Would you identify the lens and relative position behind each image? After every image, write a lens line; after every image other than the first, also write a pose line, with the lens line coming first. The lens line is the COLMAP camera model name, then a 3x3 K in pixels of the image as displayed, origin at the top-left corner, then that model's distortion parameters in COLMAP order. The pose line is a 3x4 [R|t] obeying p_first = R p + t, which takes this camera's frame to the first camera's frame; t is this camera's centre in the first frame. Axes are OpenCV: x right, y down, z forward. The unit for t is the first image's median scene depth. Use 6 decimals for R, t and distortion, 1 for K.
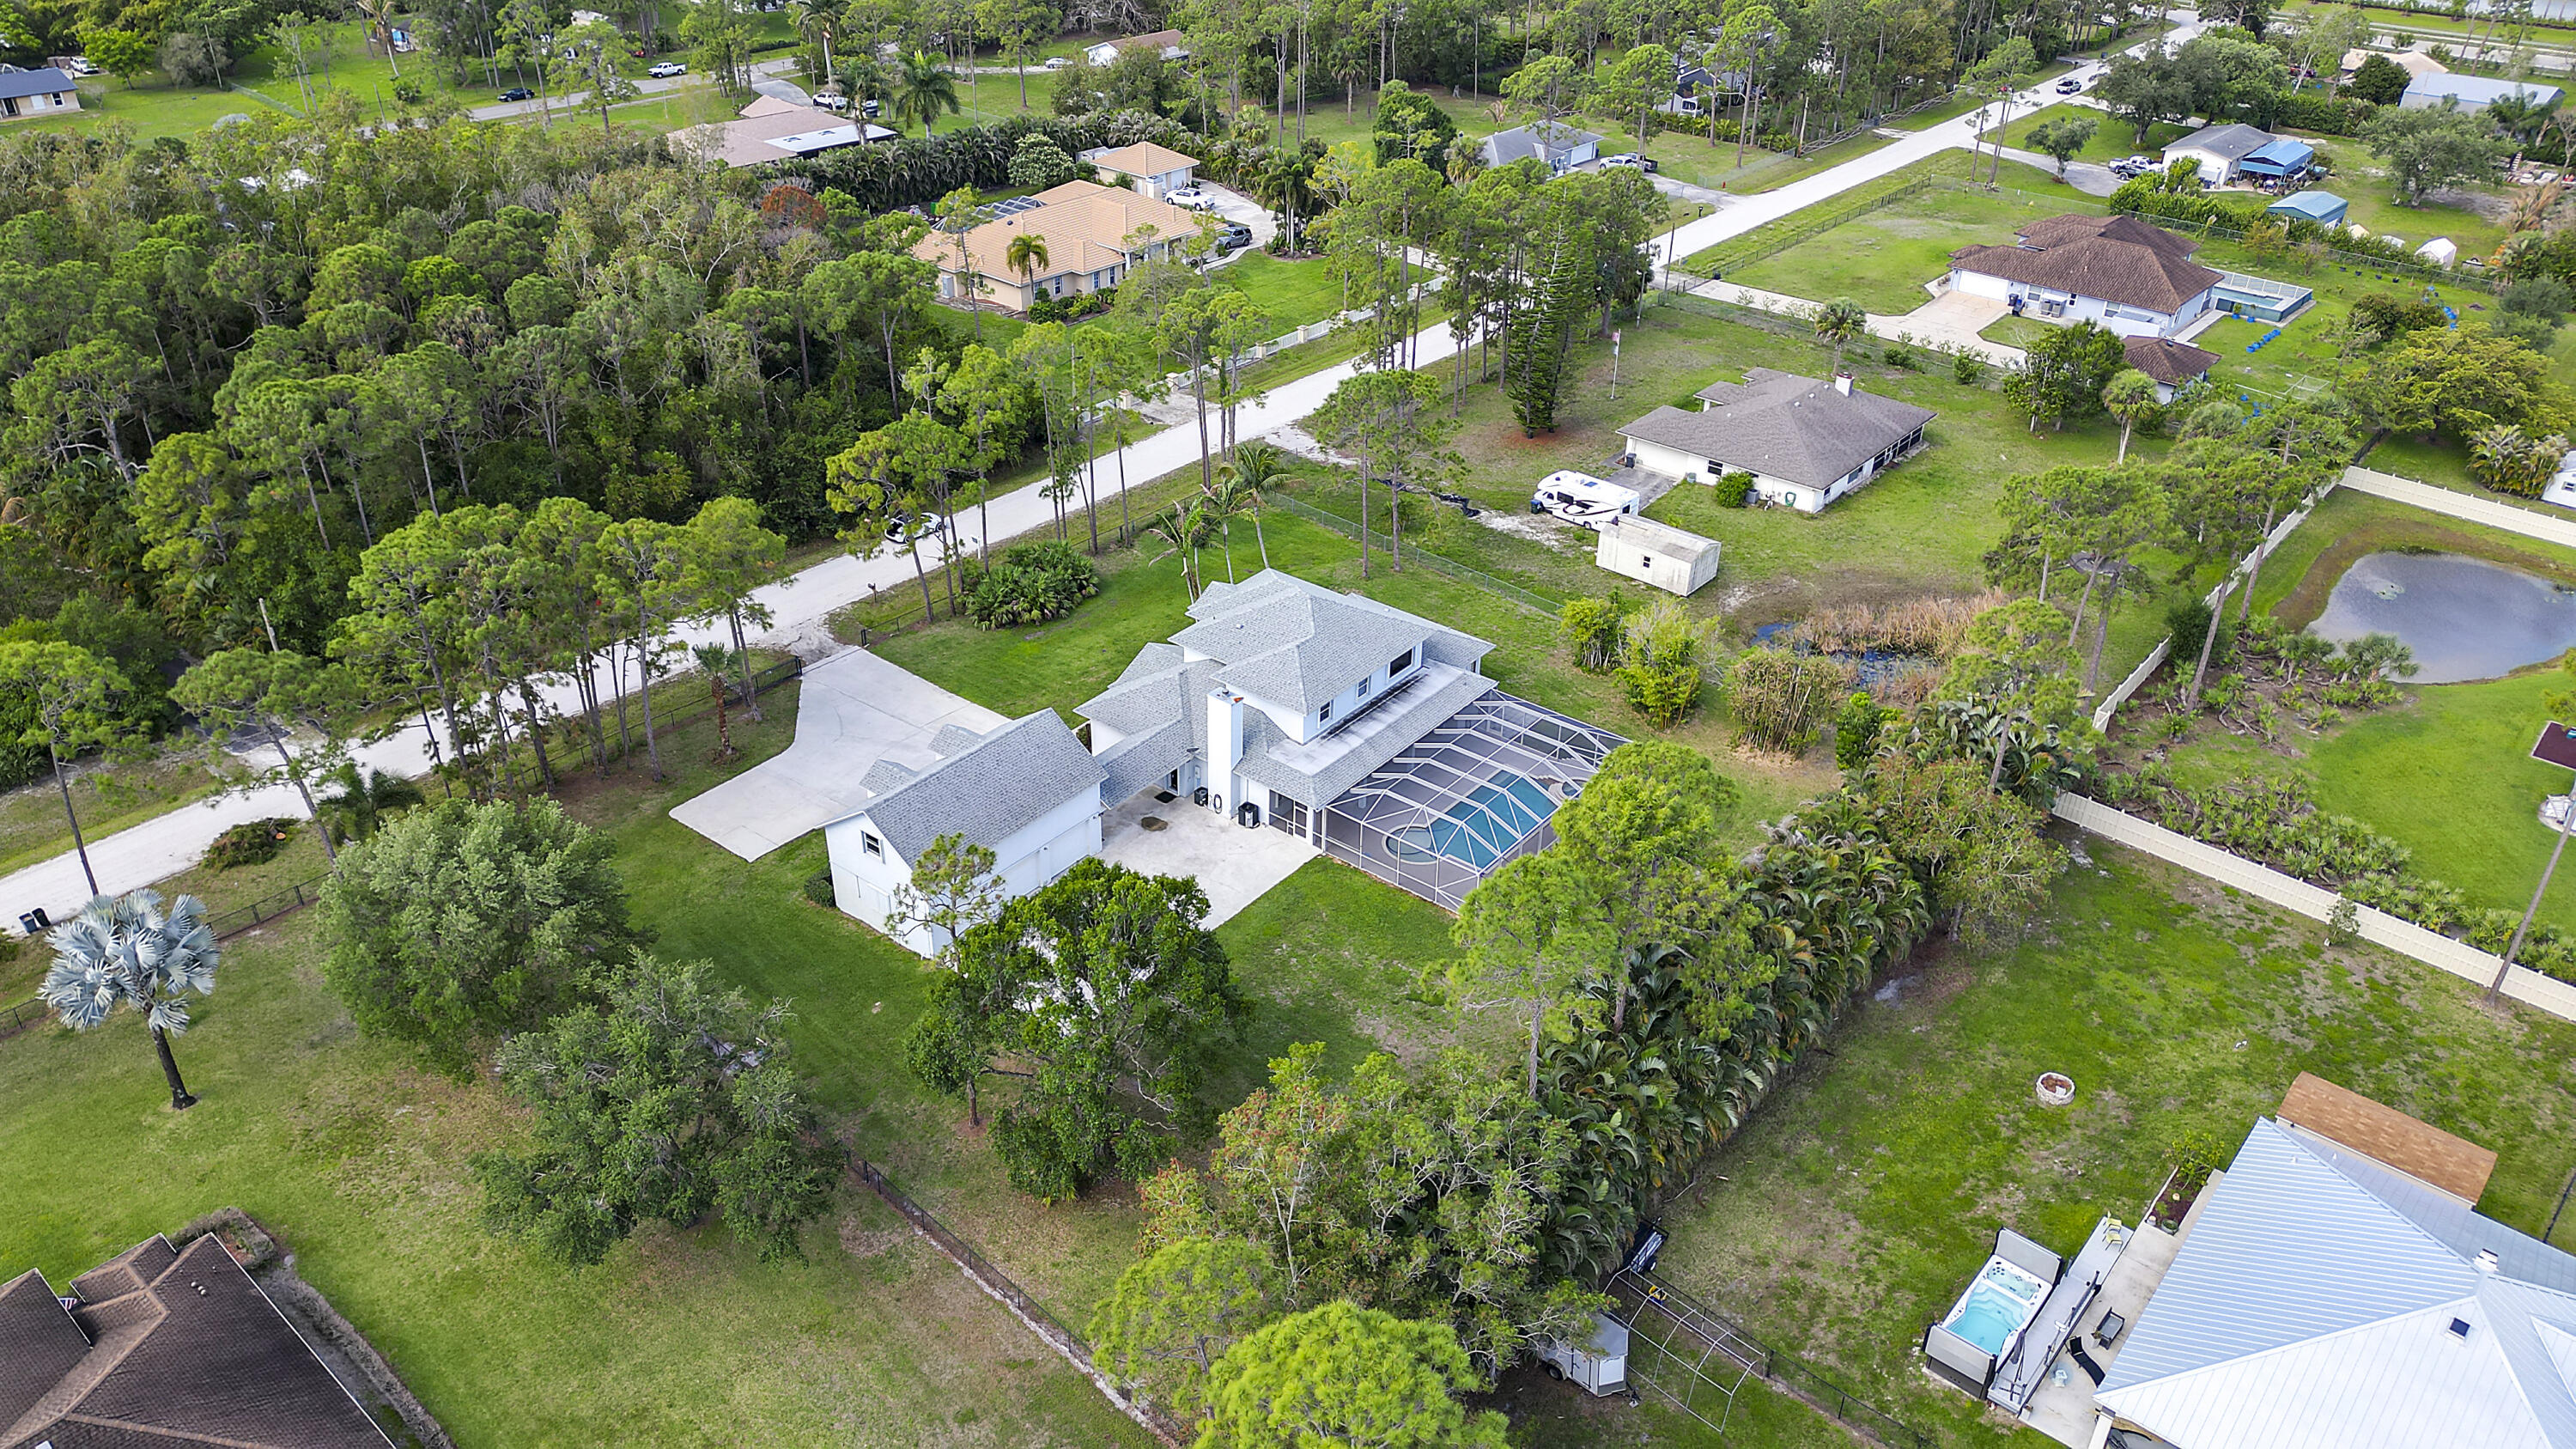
lens RADIAL K [[1800.7, 0, 1288.0], [0, 1800.7, 724.5], [0, 0, 1]] dist [0.072686, -0.070314]
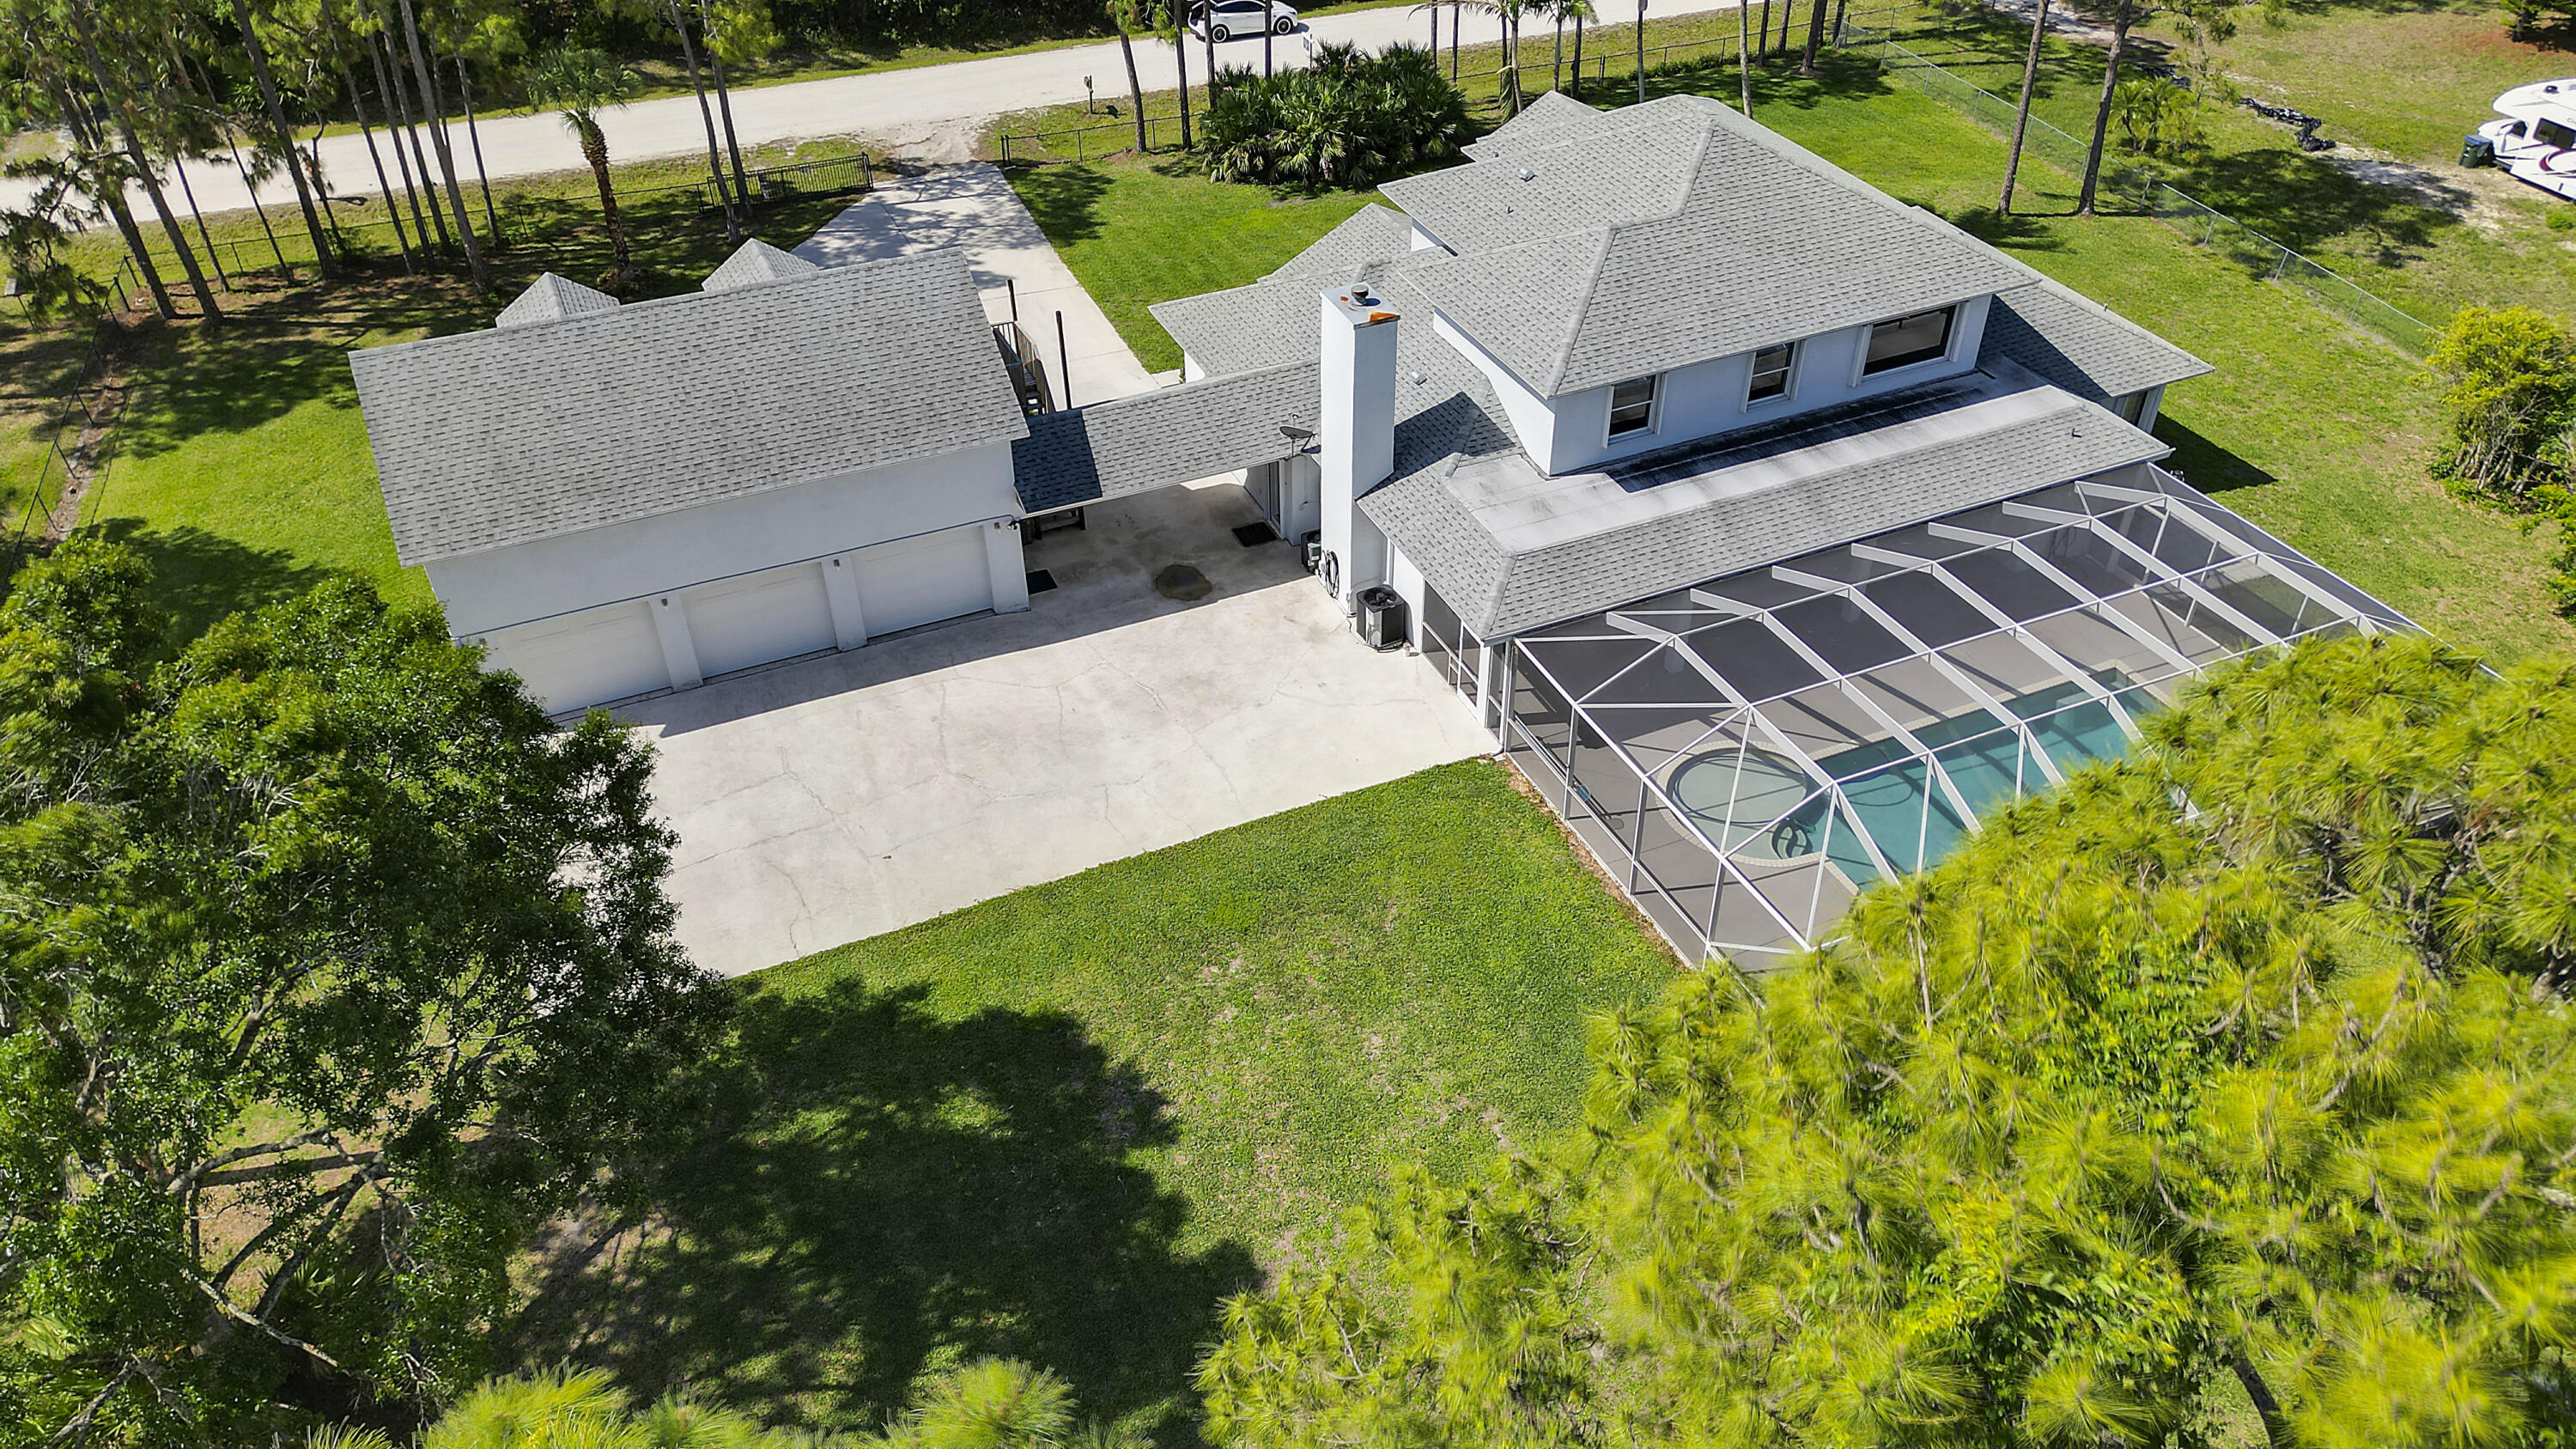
lens RADIAL K [[1800.7, 0, 1288.0], [0, 1800.7, 724.5], [0, 0, 1]] dist [0.072686, -0.070314]
pose [[0.880910, 0.268162, -0.389984, 0.119457], [-0.216633, 0.961069, 0.171515, 0.007035], [0.420795, -0.066606, 0.904707, 0.568631]]
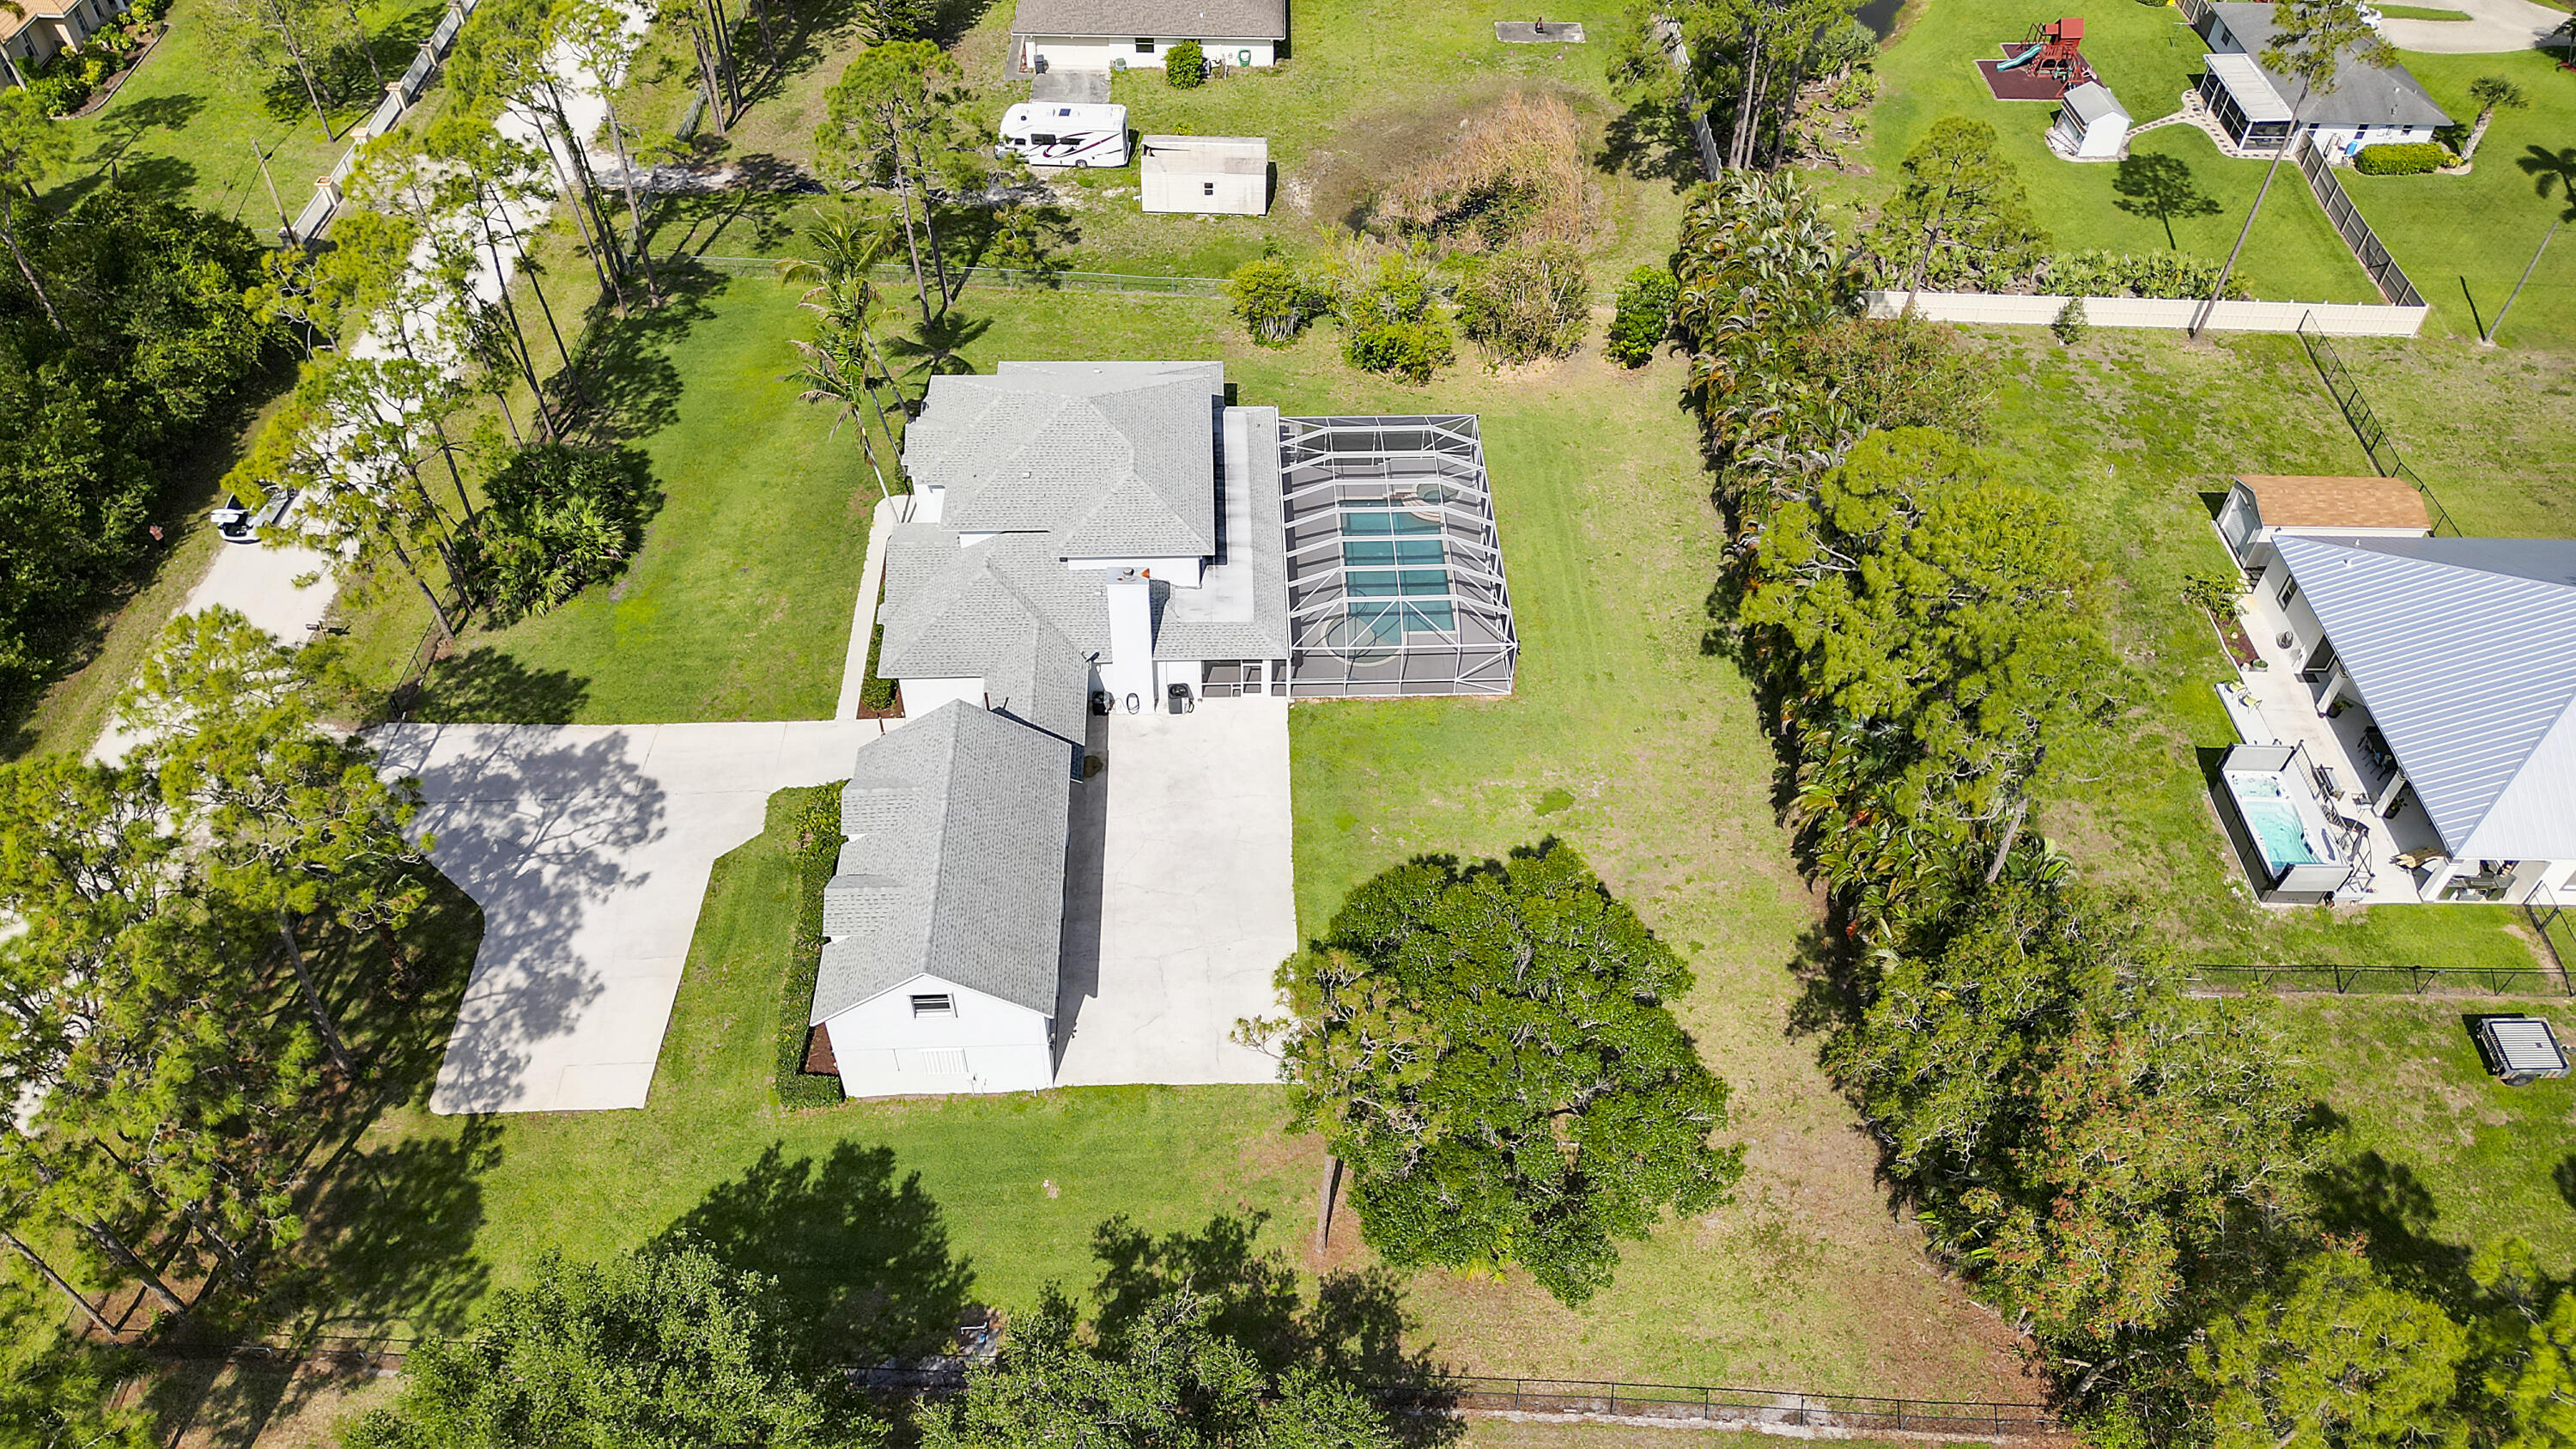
lens RADIAL K [[1800.7, 0, 1288.0], [0, 1800.7, 724.5], [0, 0, 1]] dist [0.072686, -0.070314]
pose [[0.759358, -0.467381, 0.452691, -0.322715], [0.330221, 0.876293, 0.350806, -0.184627], [-0.560650, -0.116899, 0.819760, 0.309774]]
